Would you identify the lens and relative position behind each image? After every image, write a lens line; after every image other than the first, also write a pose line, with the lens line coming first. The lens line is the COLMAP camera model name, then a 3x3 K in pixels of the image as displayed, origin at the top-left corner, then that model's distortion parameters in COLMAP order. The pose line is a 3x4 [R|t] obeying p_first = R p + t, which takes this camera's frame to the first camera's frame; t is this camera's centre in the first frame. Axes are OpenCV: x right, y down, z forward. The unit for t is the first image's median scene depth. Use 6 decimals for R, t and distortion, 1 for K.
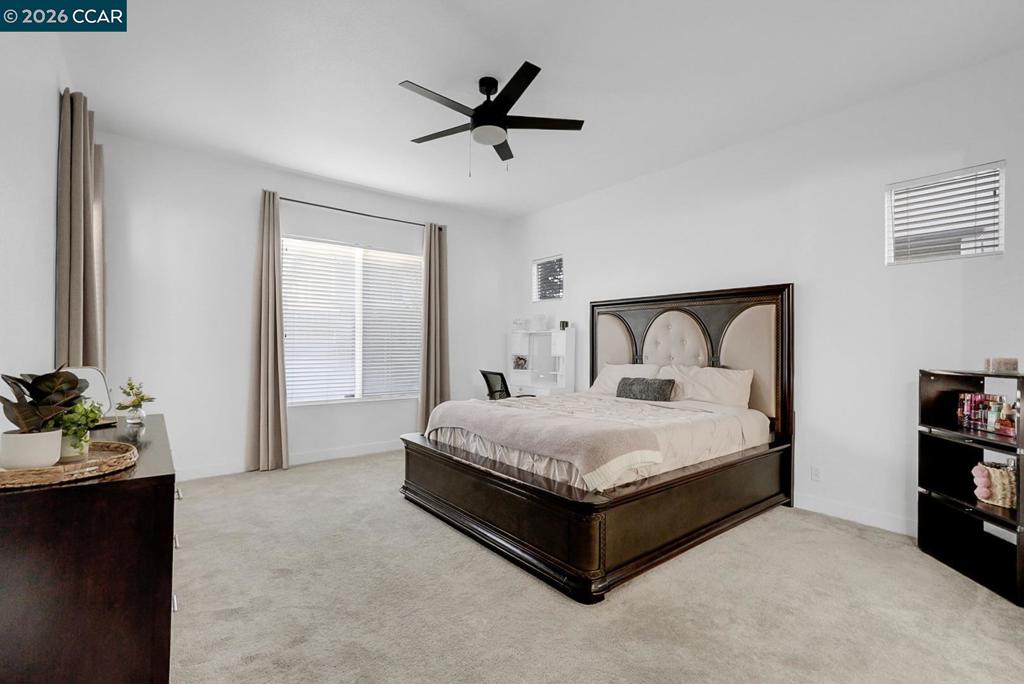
lens RADIAL K [[465.9, 0, 511.6], [0, 465.9, 342.4], [0, 0, 1]] dist [-0.003278, -0.000428]
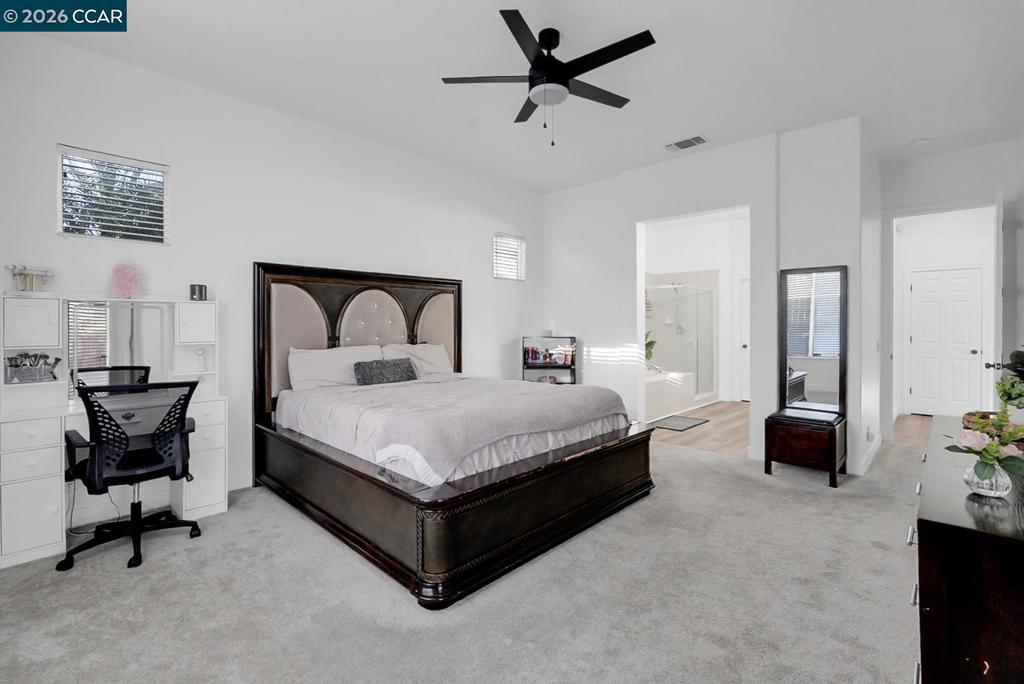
lens RADIAL K [[465.9, 0, 511.3], [0, 465.9, 331.8], [0, 0, 1]] dist [-0.003278, -0.000428]
pose [[-0.127630, -0.013347, 0.991732, -0.776519], [0.000755, 0.999908, 0.013554, 0.008592], [-0.991822, 0.002478, -0.127608, 1.003578]]
